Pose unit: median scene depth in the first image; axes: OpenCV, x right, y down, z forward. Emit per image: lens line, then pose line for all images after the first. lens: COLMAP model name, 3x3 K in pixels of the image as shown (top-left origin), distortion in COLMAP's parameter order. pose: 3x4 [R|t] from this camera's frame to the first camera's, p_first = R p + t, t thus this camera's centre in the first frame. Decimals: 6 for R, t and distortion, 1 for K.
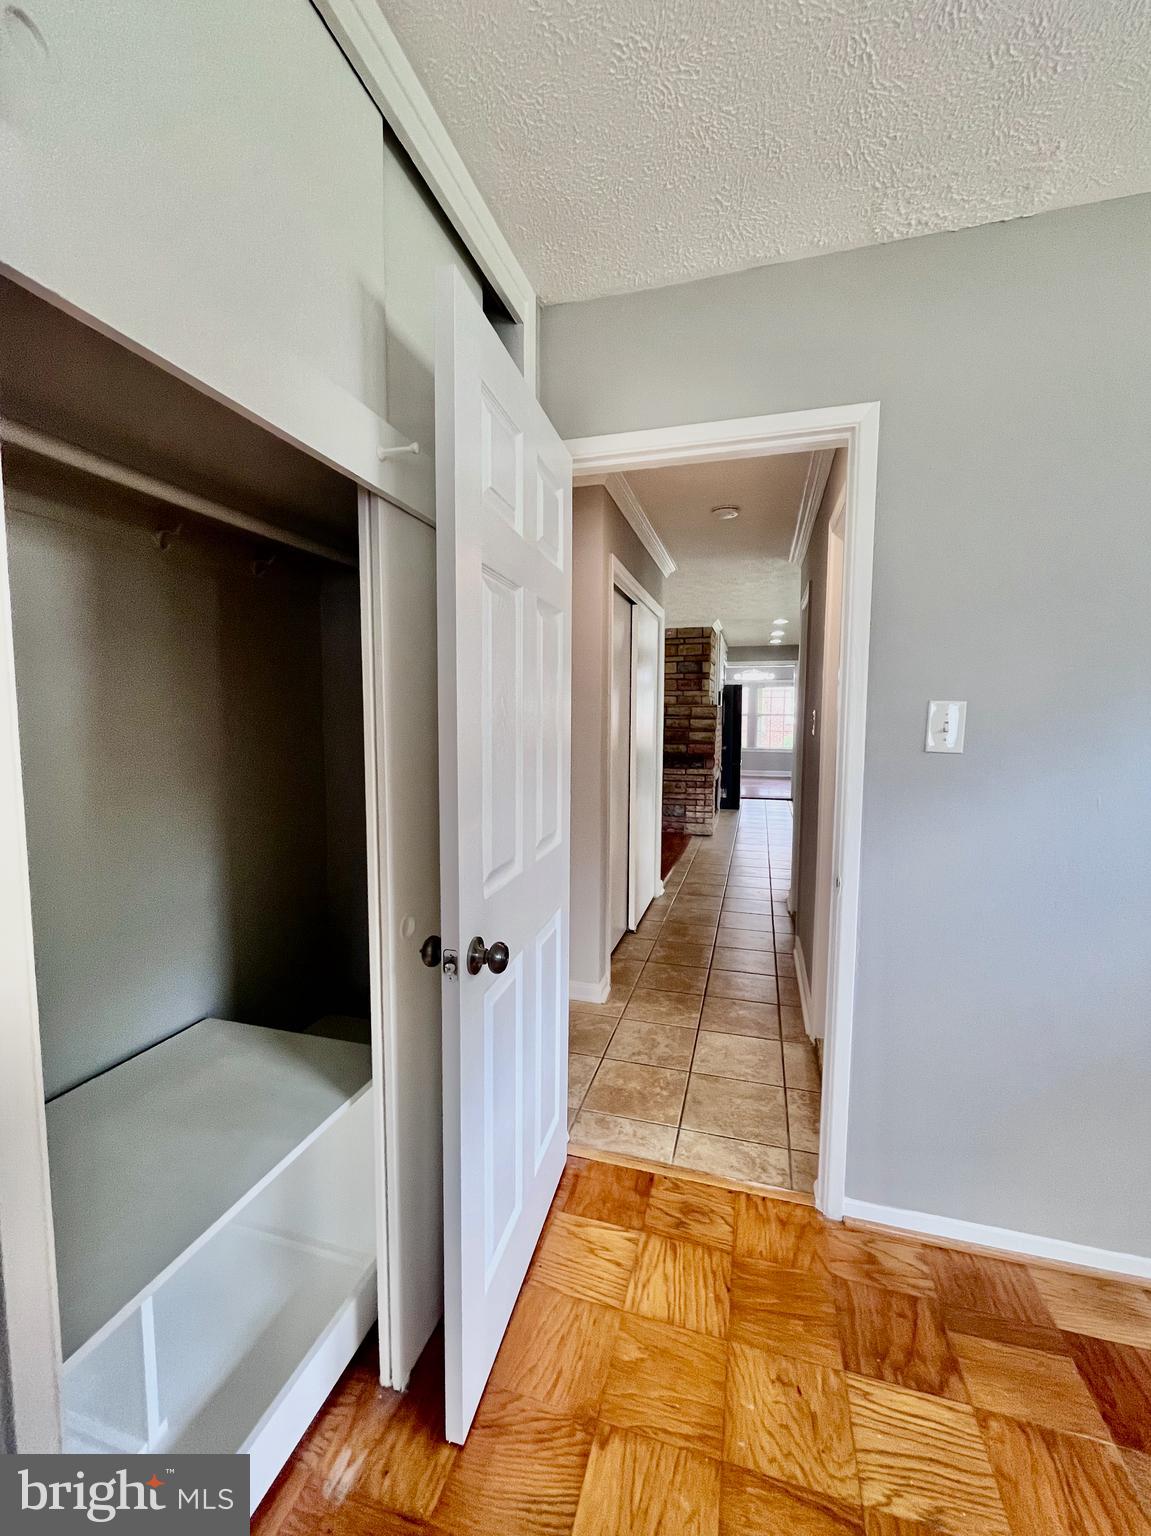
lens RADIAL K [[619.3, 0, 569.7], [0, 619.3, 768.2], [0, 0, 1]] dist [-0.001936, 0.000287]
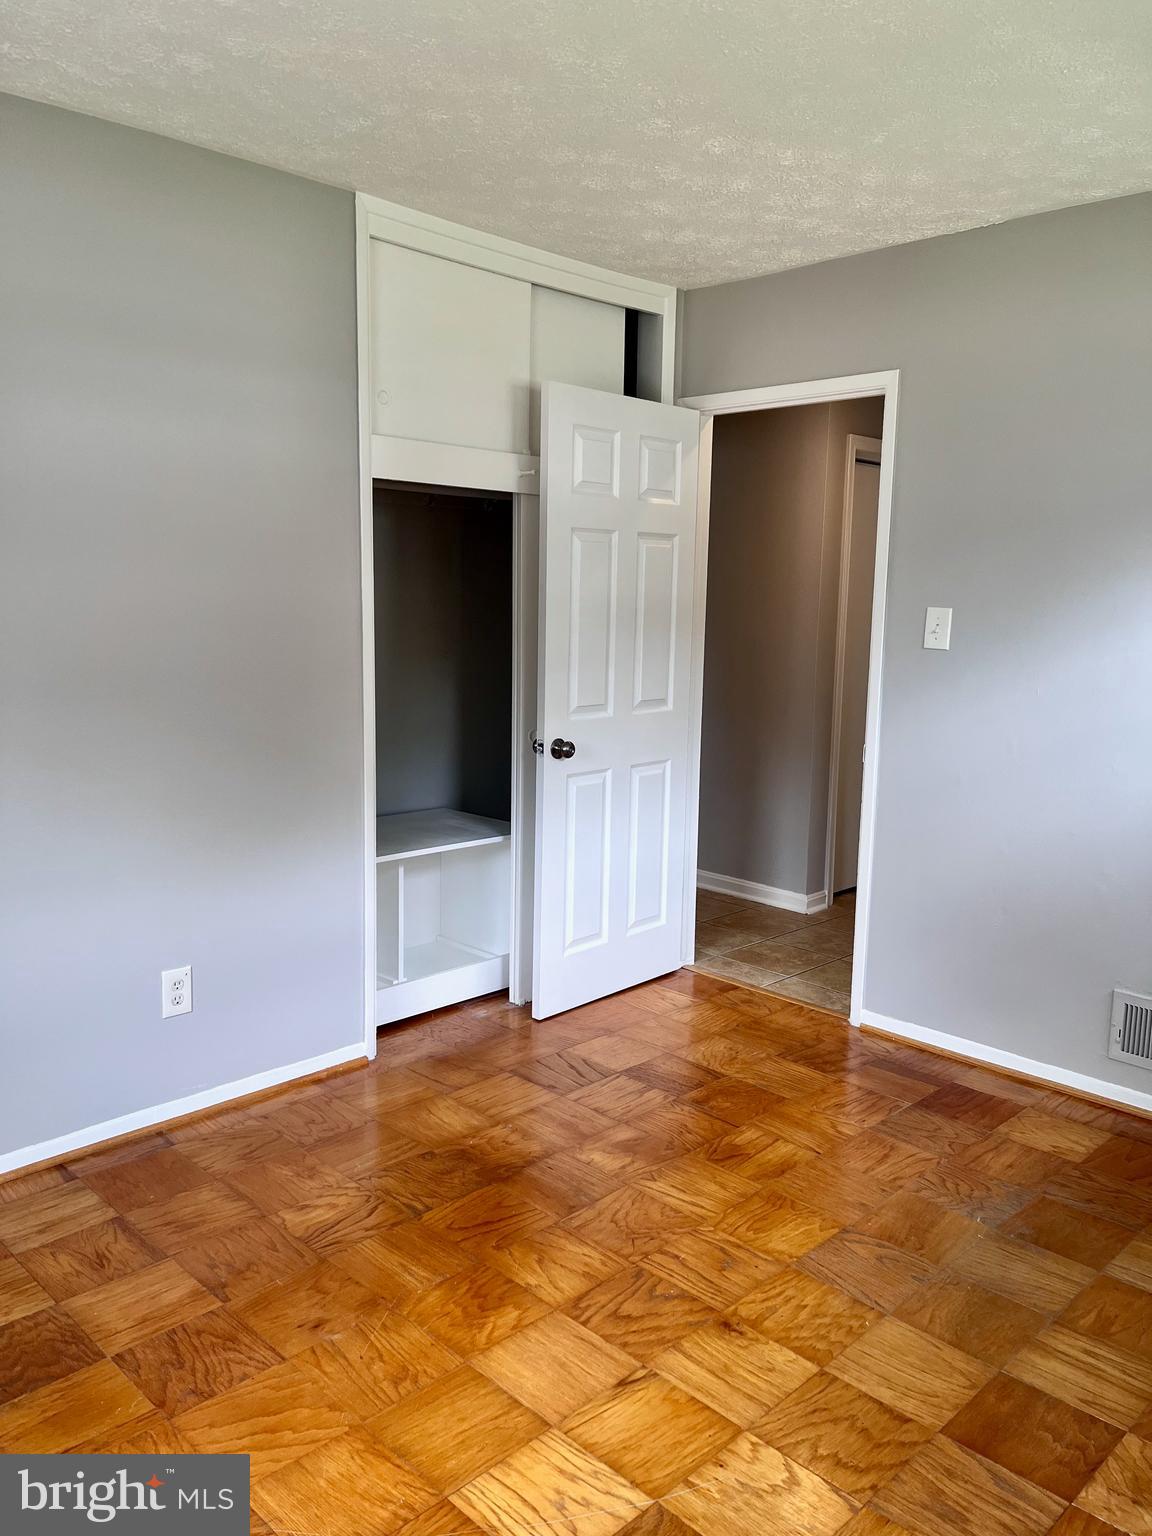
lens RADIAL K [[1169.8, 0, 576.9], [0, 1169.8, 768.1], [0, 0, 1]] dist [0.005082, -0.018701]
pose [[0.876982, 0.078730, -0.474030, 1.102736], [-0.051896, 0.996235, 0.069450, 0.088275], [0.477713, -0.036307, 0.877766, -1.425779]]
